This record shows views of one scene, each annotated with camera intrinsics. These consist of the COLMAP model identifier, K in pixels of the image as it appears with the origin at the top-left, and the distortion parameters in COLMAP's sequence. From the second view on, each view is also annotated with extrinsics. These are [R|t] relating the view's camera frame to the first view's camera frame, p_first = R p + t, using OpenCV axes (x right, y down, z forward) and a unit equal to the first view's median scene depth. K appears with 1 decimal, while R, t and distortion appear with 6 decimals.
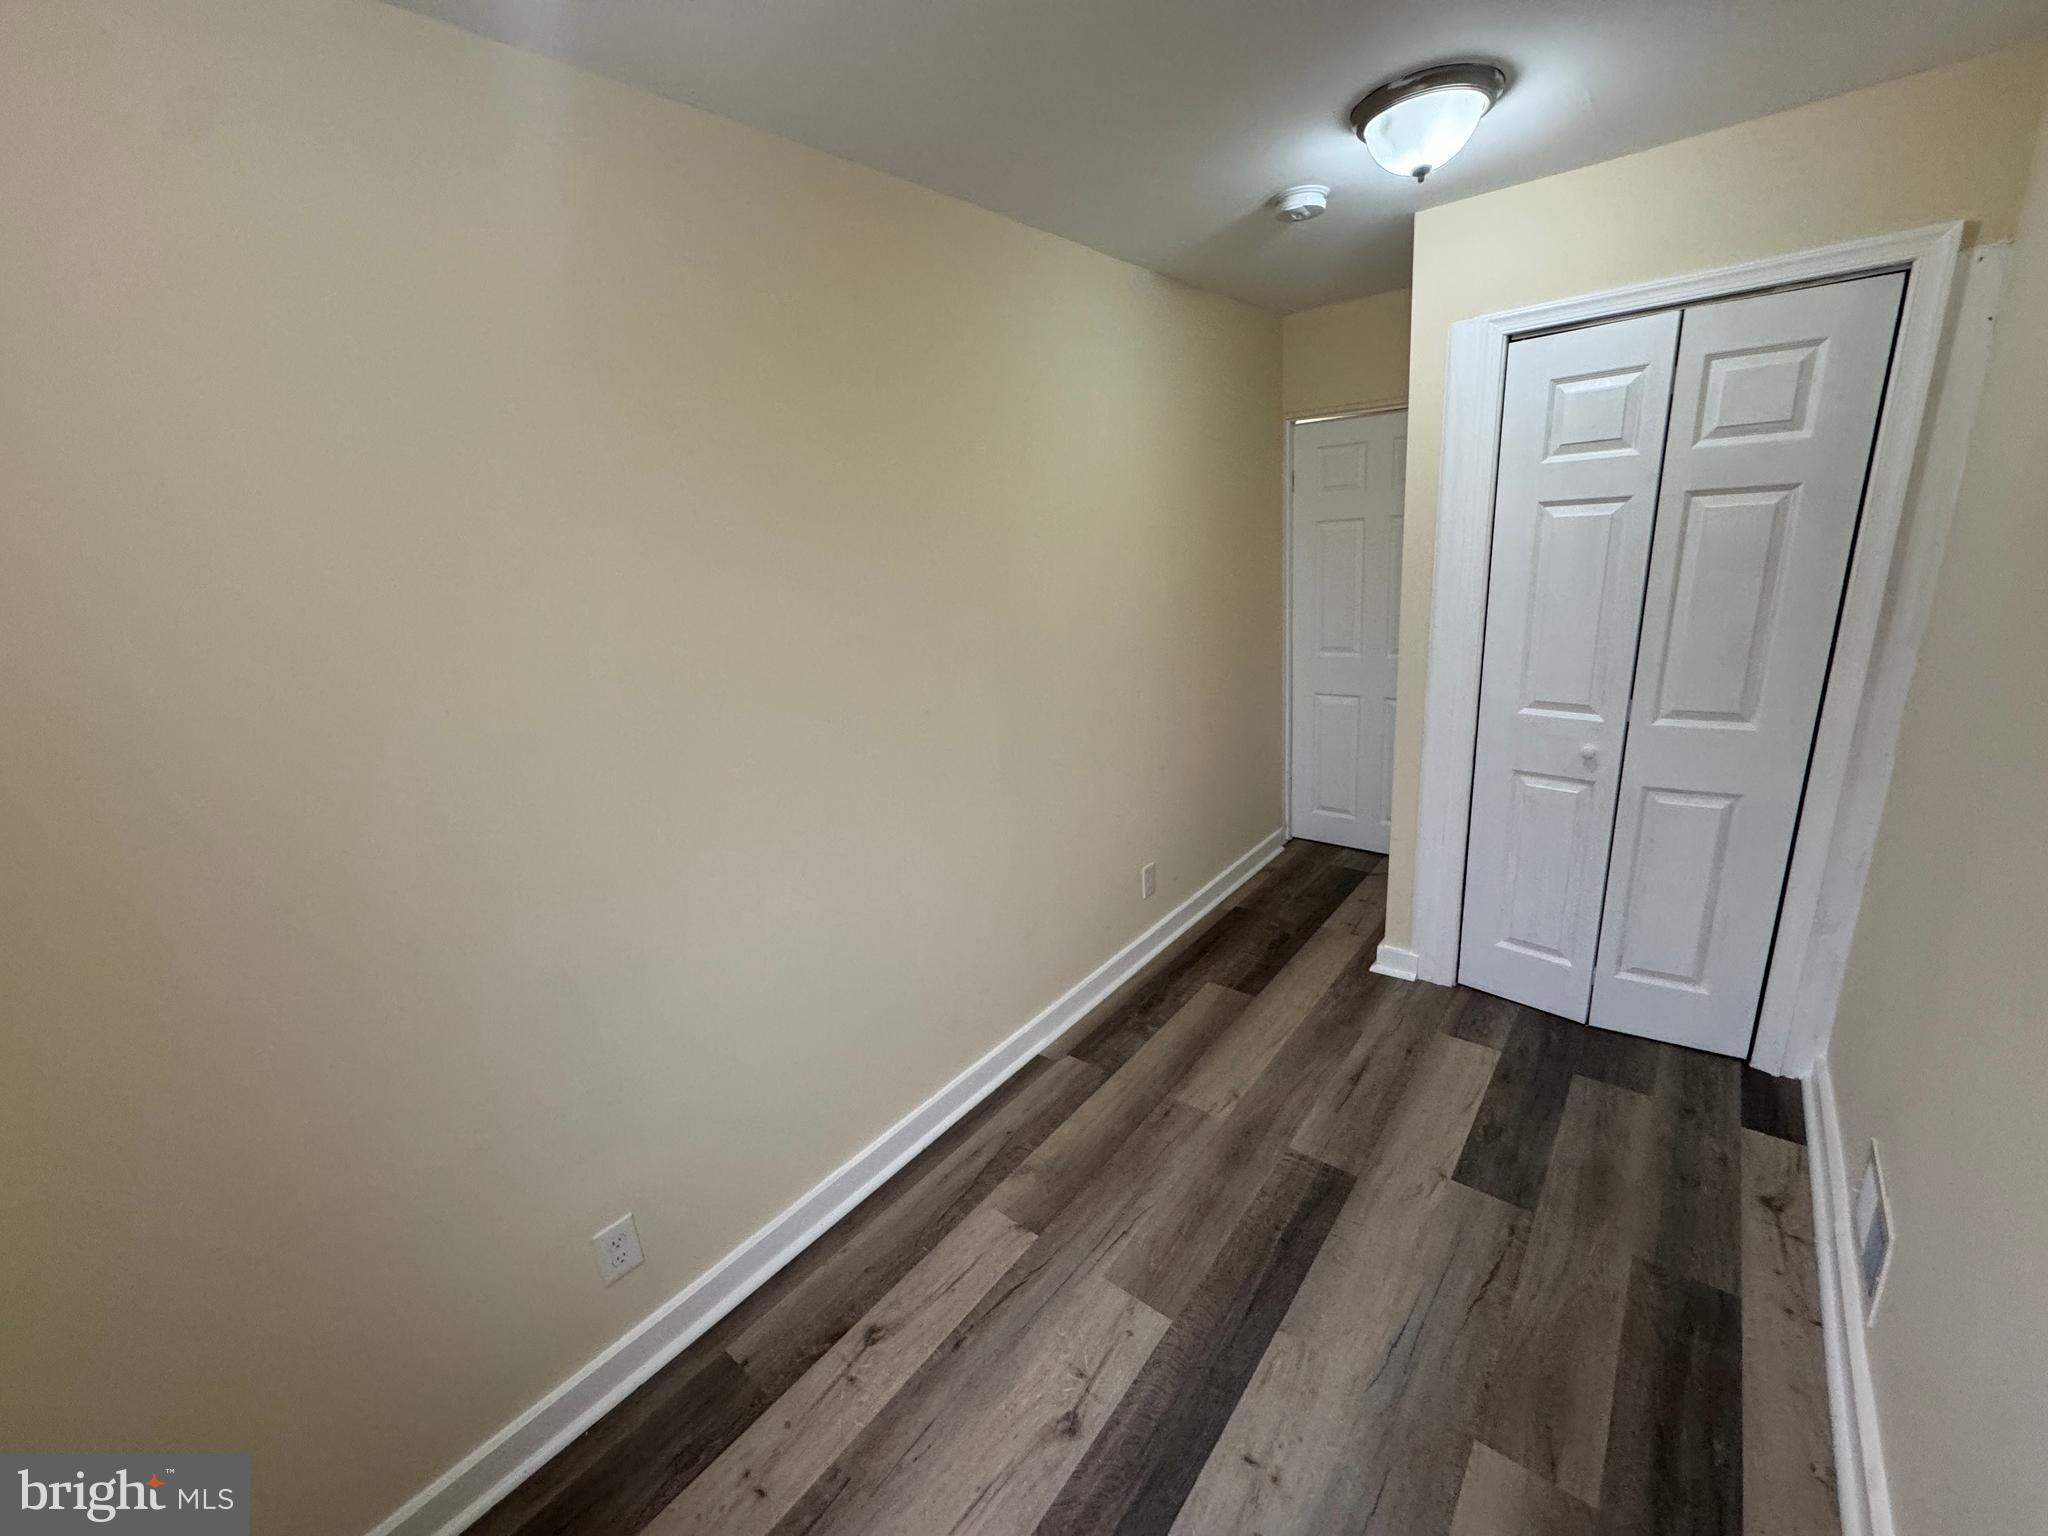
lens RADIAL K [[817.0, 0, 1024.0], [0, 817.0, 768.0], [0, 0, 1]] dist [-0.002552, 0.000588]
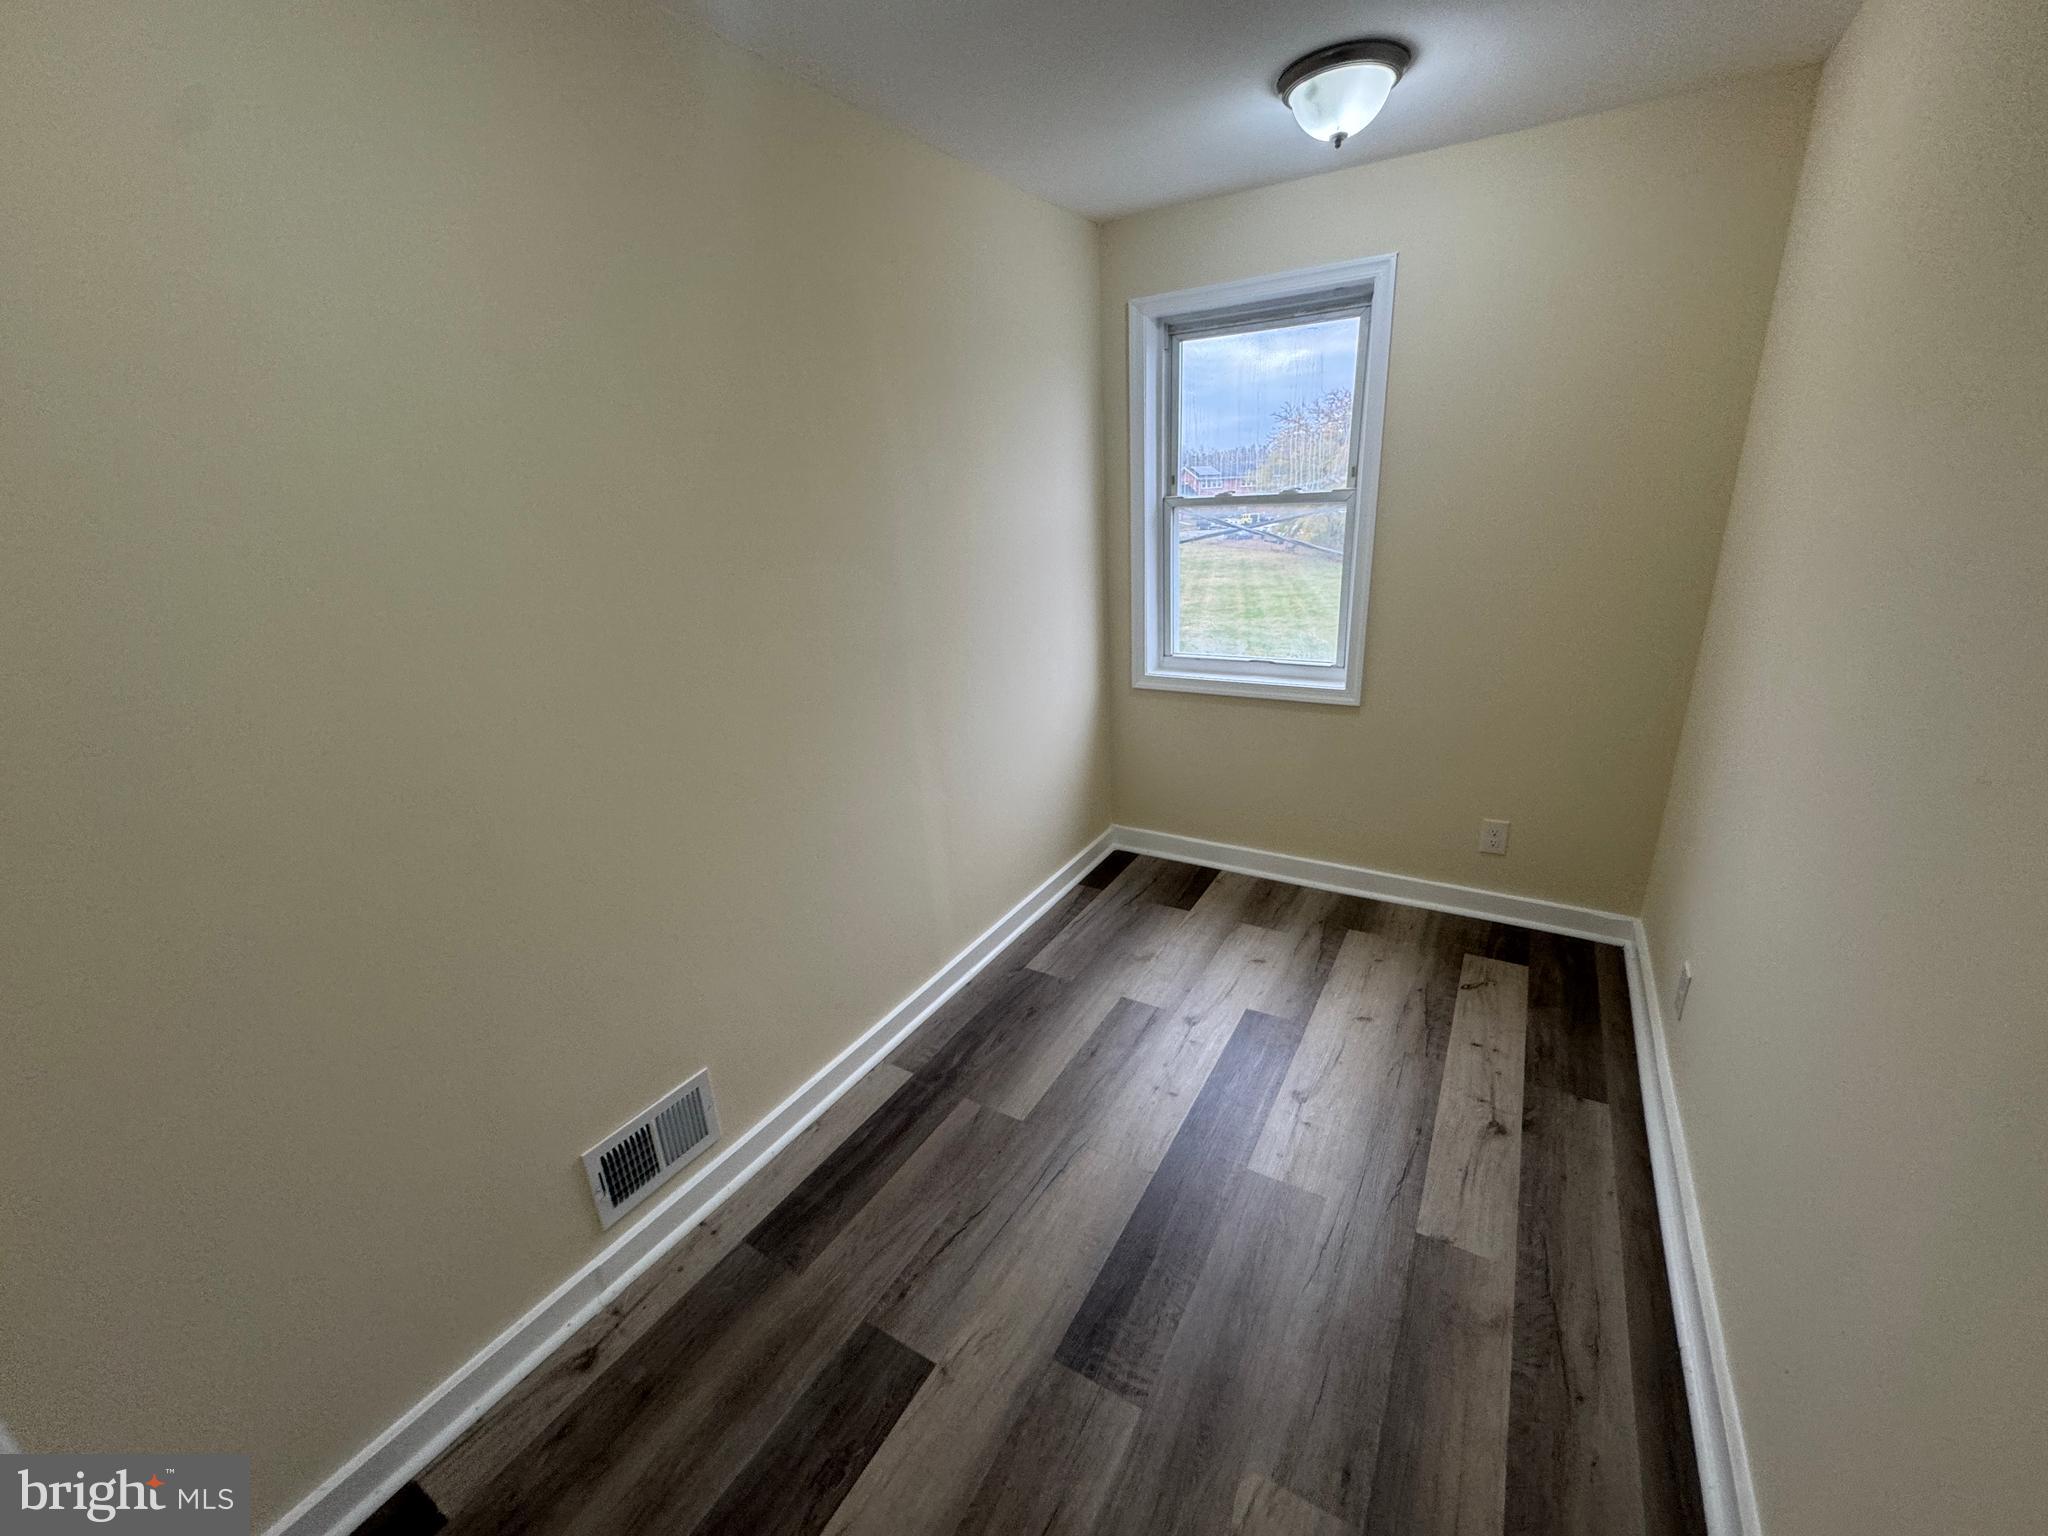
lens RADIAL K [[817.0, 0, 1024.0], [0, 817.0, 768.0], [0, 0, 1]] dist [-0.002552, 0.000588]
pose [[-0.980369, 0.173371, -0.093908, 0.456717], [0.086864, 0.807340, 0.583659, -0.411877], [0.177005, 0.564044, -0.806551, 1.431754]]
